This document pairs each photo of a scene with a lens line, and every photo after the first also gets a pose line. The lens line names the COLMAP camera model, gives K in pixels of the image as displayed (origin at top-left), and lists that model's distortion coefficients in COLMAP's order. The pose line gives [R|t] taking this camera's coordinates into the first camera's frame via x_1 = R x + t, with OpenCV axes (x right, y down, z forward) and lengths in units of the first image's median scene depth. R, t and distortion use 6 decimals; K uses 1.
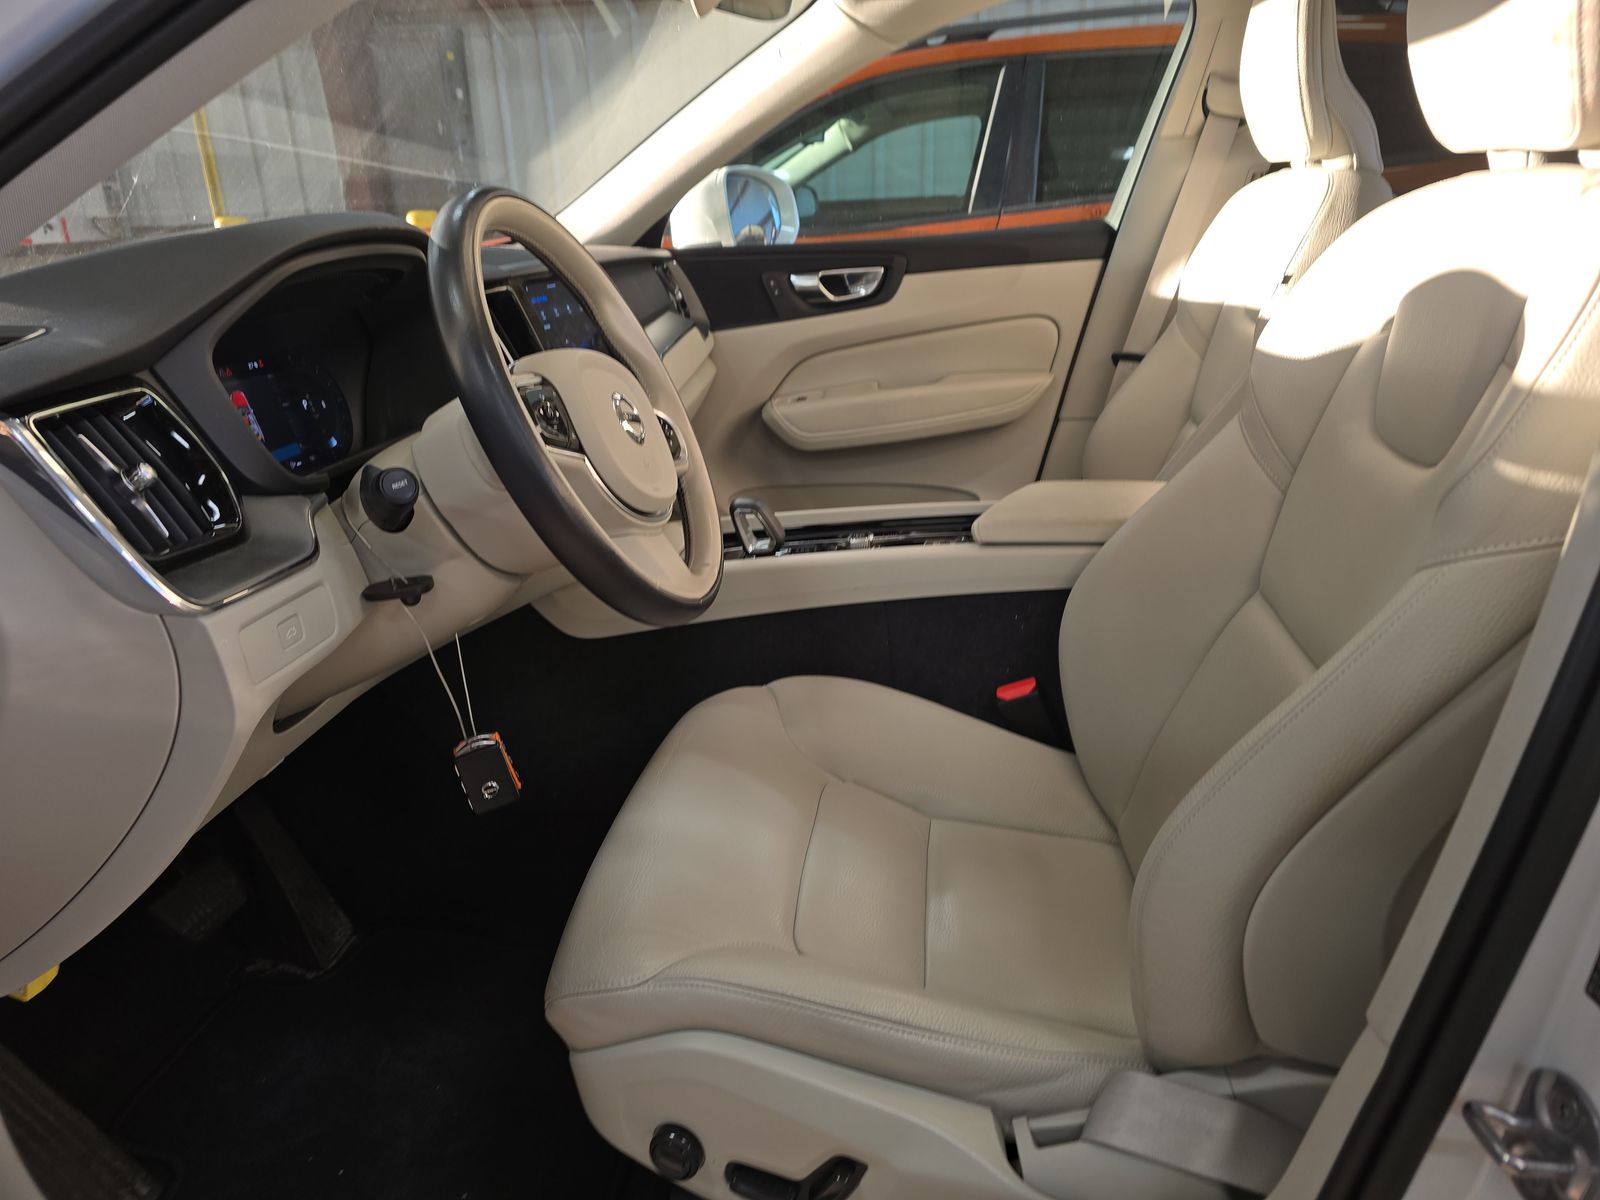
lens RADIAL K [[1069.3, 0, 794.5], [0, 1069.3, 598.8], [0, 0, 1]] dist [0.010465, 0.003428]
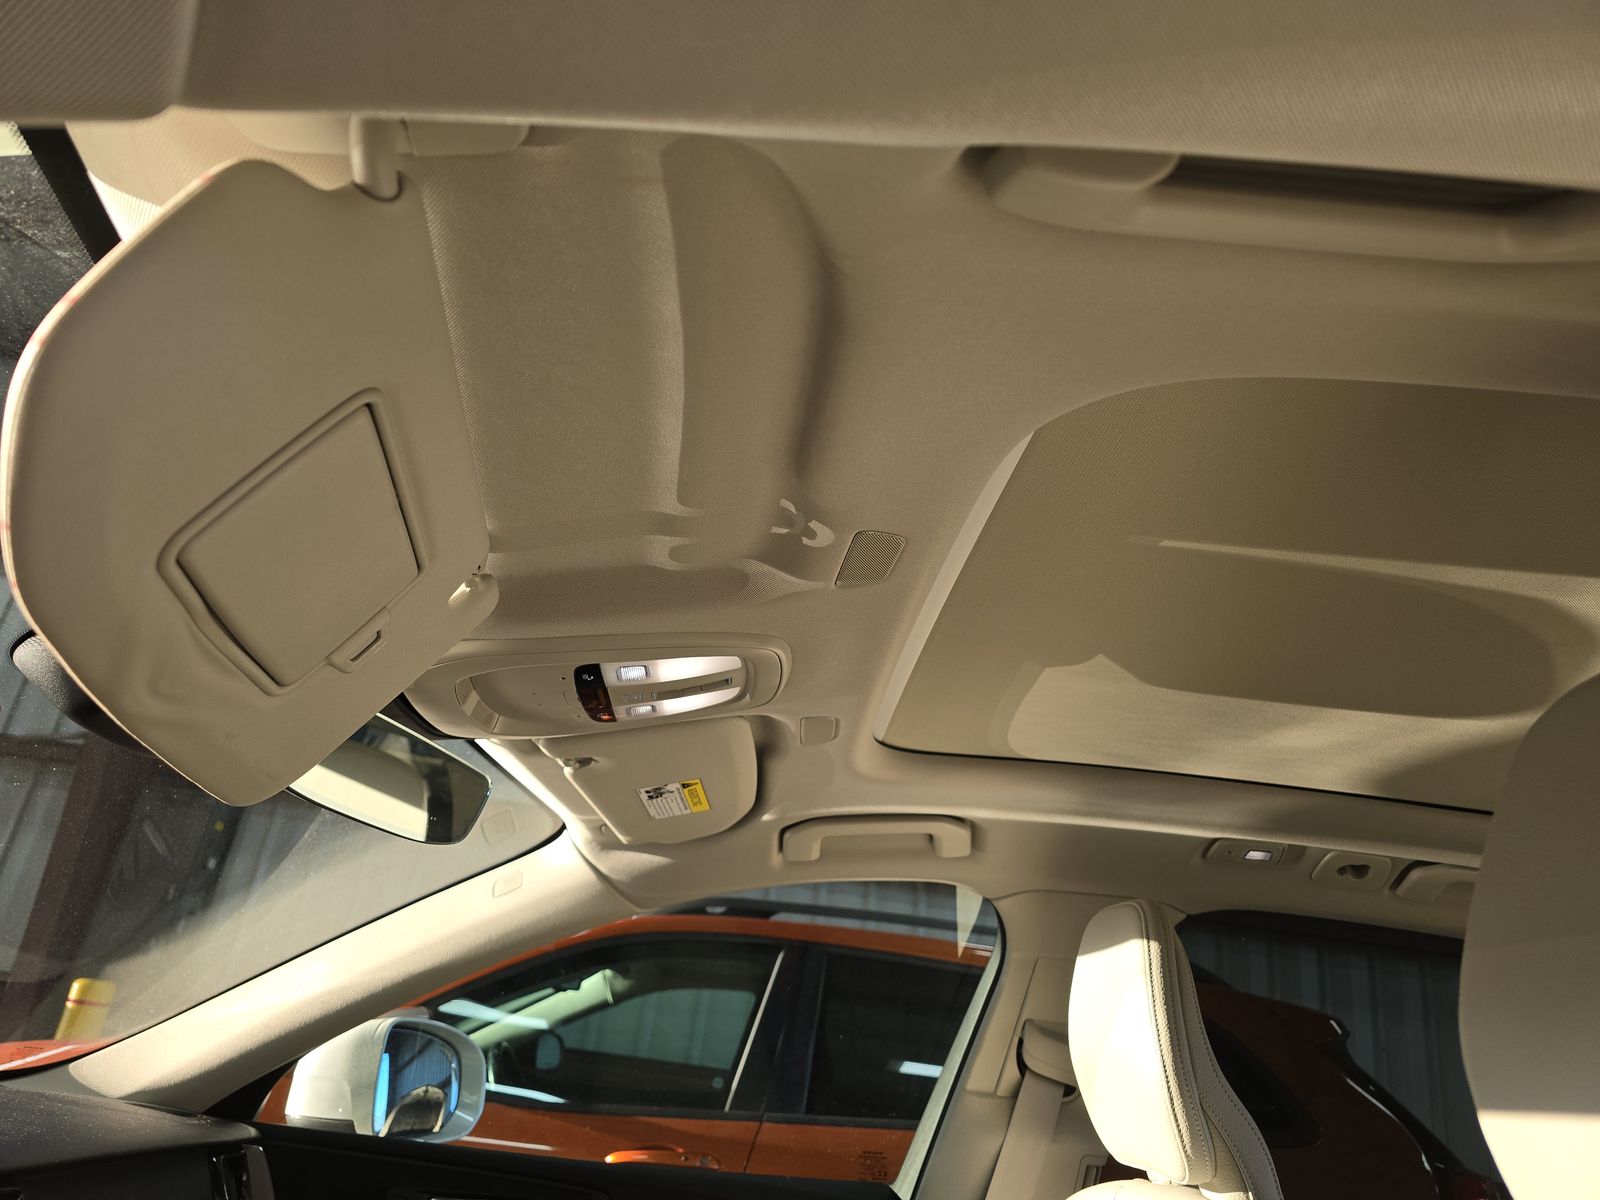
lens RADIAL K [[1069.3, 0, 801.8], [0, 1069.3, 595.5], [0, 0, 1]] dist [0.010465, 0.003428]
pose [[0.967546, 0.224322, 0.116338, 0.035968], [-0.083036, 0.717062, -0.692046, -0.081184], [-0.238662, 0.659926, 0.712417, 0.144252]]
